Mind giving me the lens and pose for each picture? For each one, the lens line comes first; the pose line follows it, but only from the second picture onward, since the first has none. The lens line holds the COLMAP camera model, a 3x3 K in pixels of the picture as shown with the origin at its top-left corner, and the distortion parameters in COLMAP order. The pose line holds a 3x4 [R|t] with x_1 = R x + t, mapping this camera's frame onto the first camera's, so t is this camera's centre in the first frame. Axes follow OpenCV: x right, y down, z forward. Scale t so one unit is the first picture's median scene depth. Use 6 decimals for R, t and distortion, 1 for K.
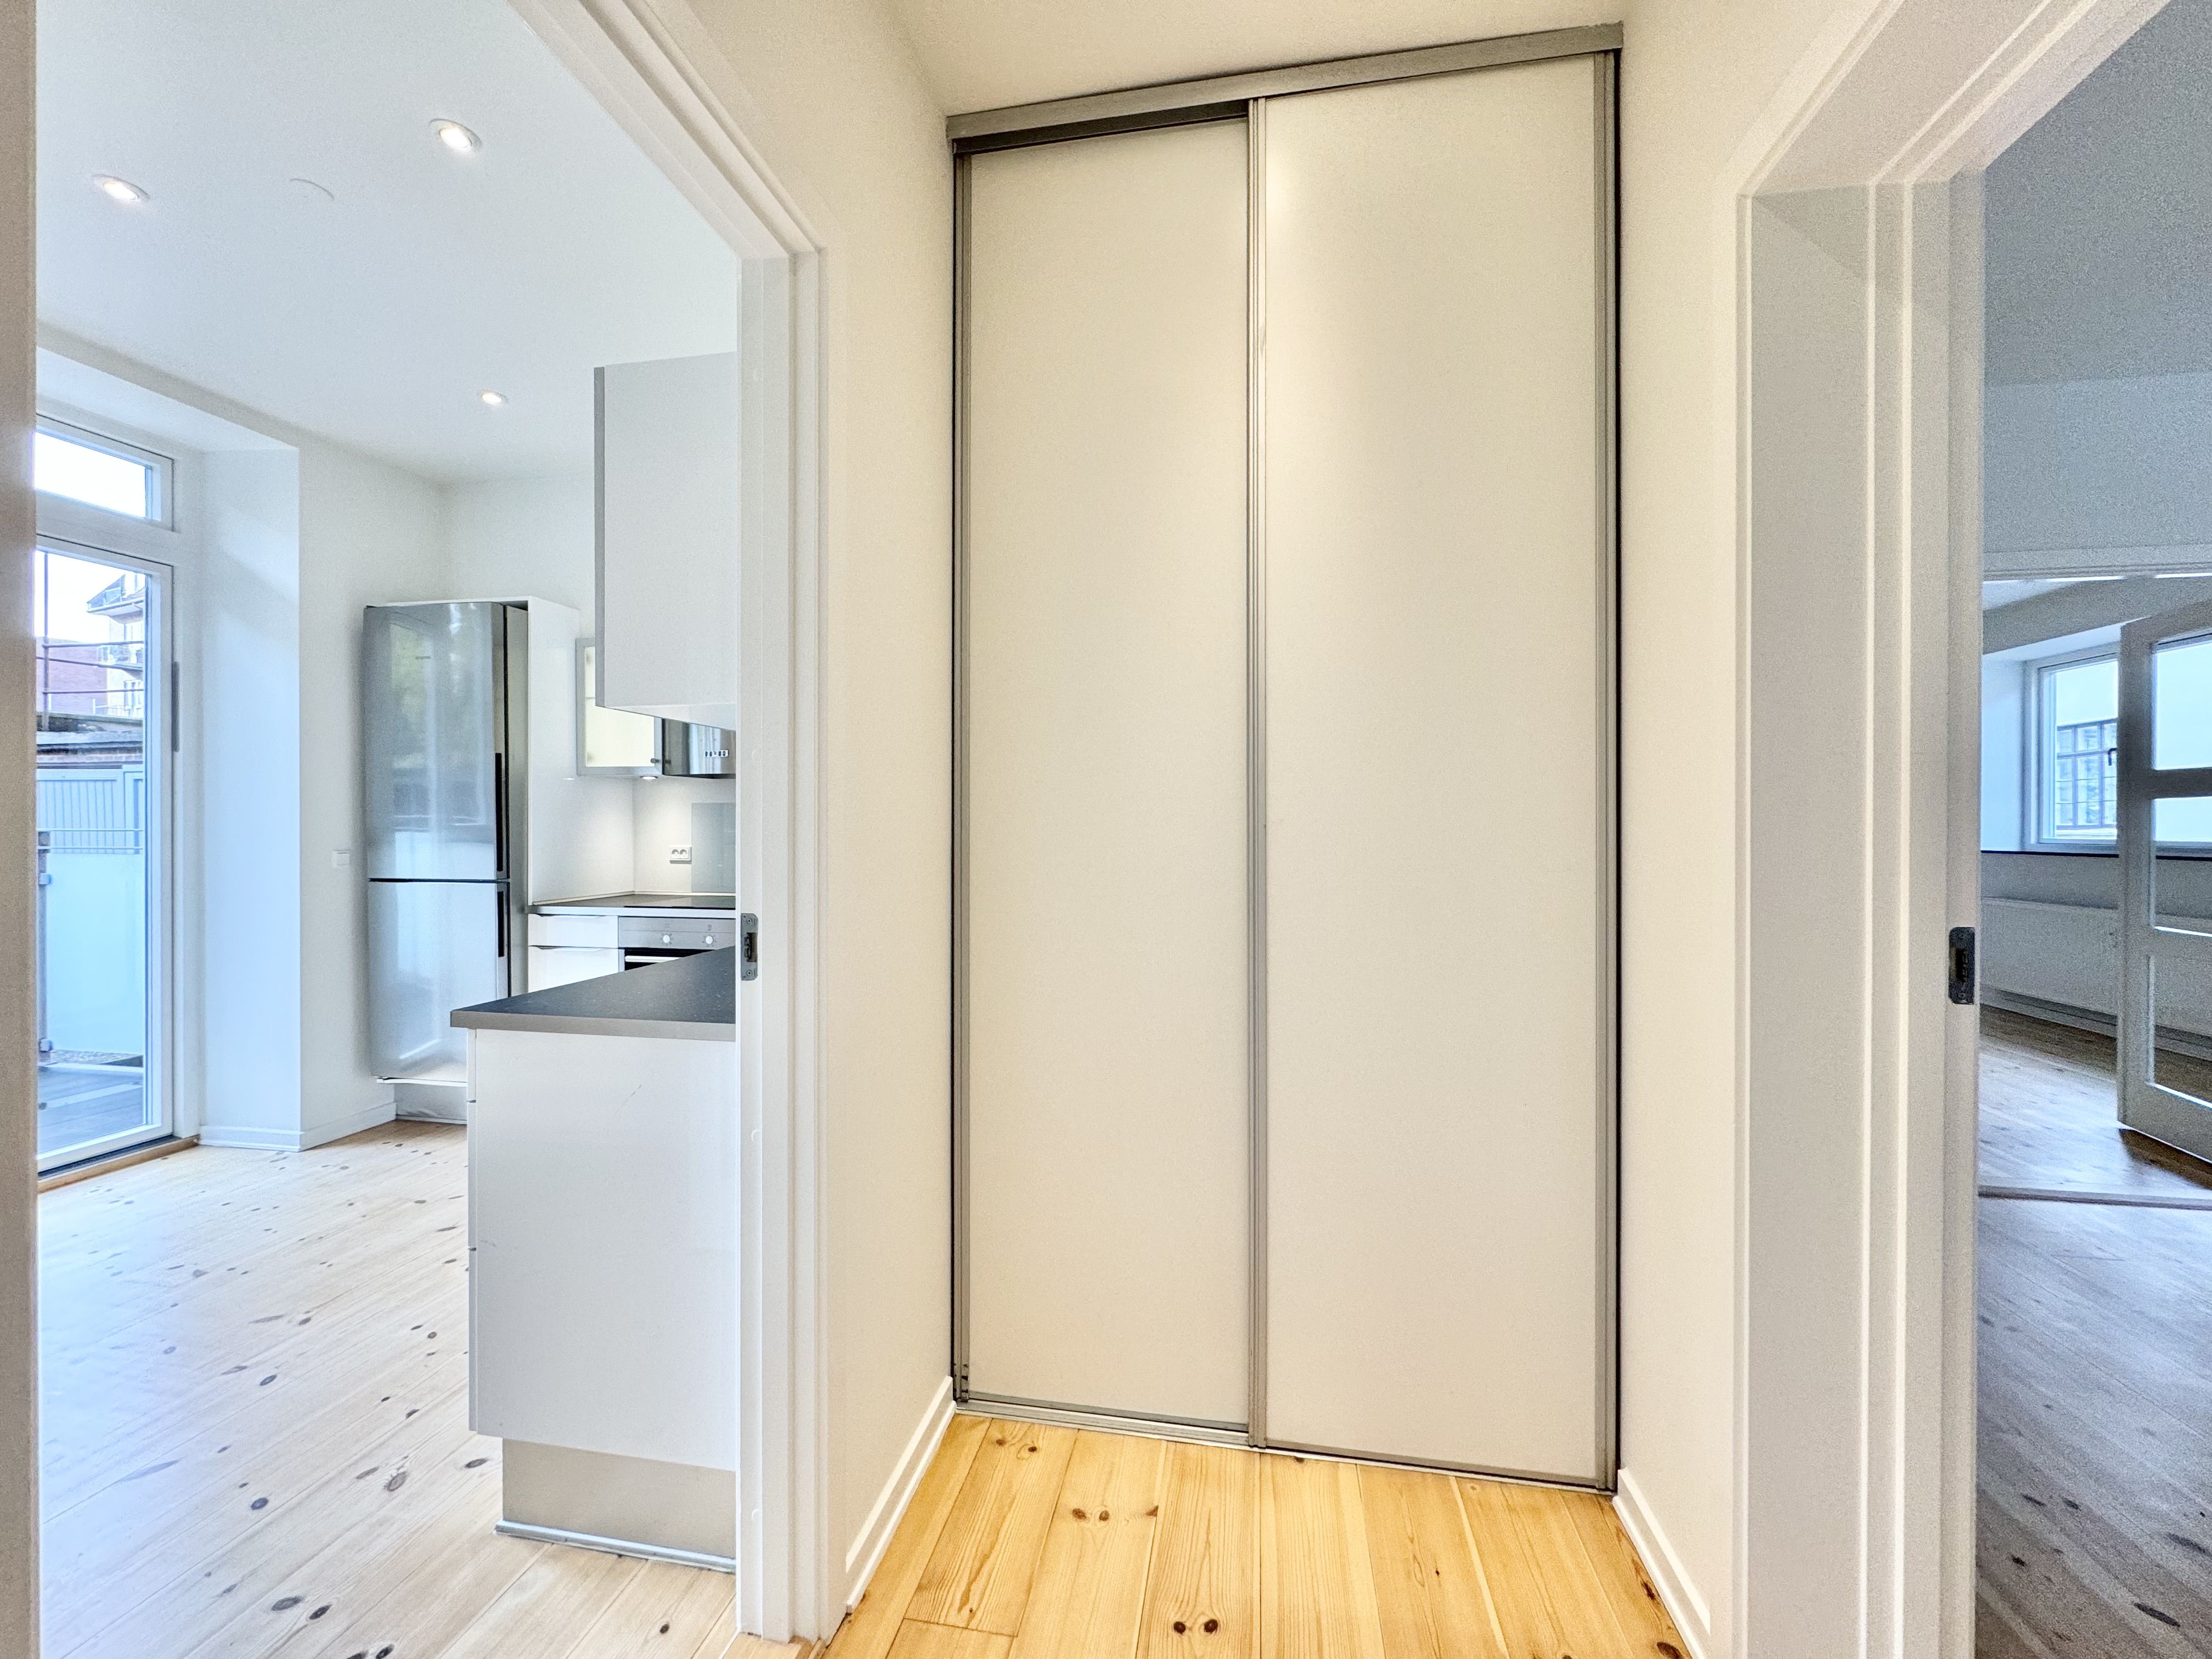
lens RADIAL K [[875.9, 0, 1105.7], [0, 875.9, 830.1], [0, 0, 1]] dist [-0.004914, 0.000929]
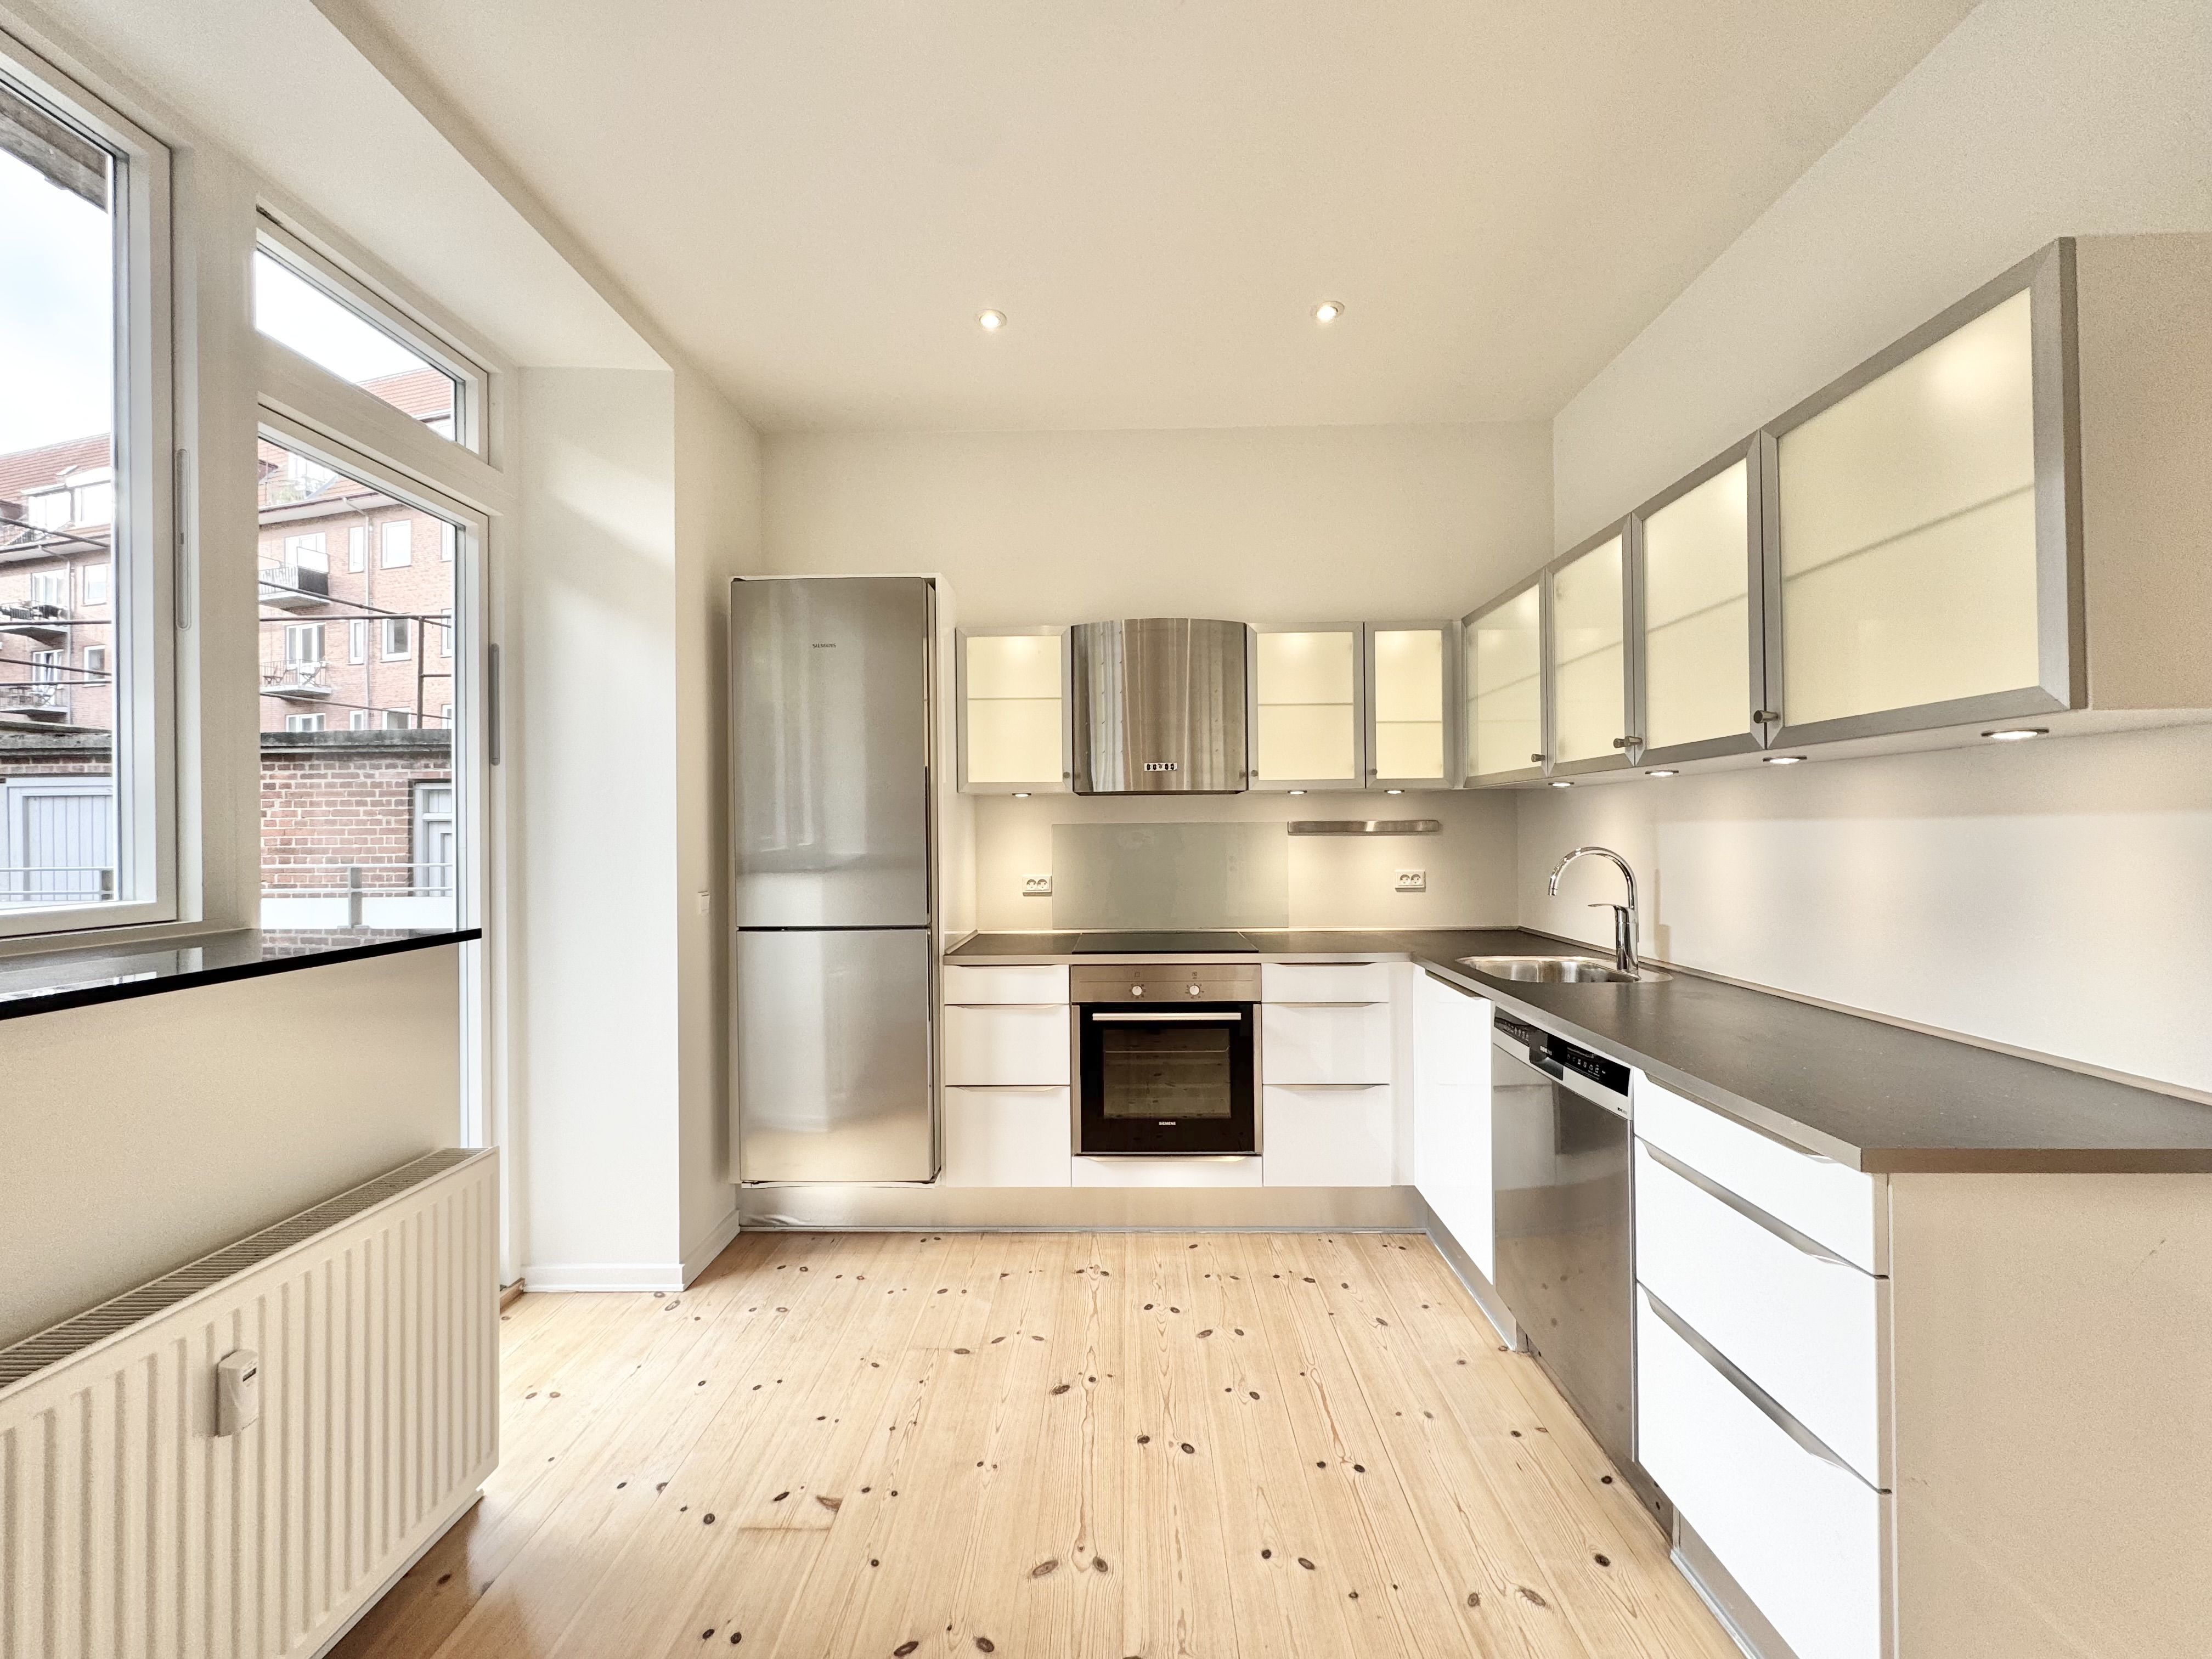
lens RADIAL K [[875.9, 0, 1110.1], [0, 875.9, 829.6], [0, 0, 1]] dist [-0.004914, 0.000929]
pose [[0.988725, -0.010888, 0.149345, -0.617745], [0.012511, 0.999872, -0.009934, -0.019139], [-0.149218, 0.011690, 0.988735, 0.174603]]
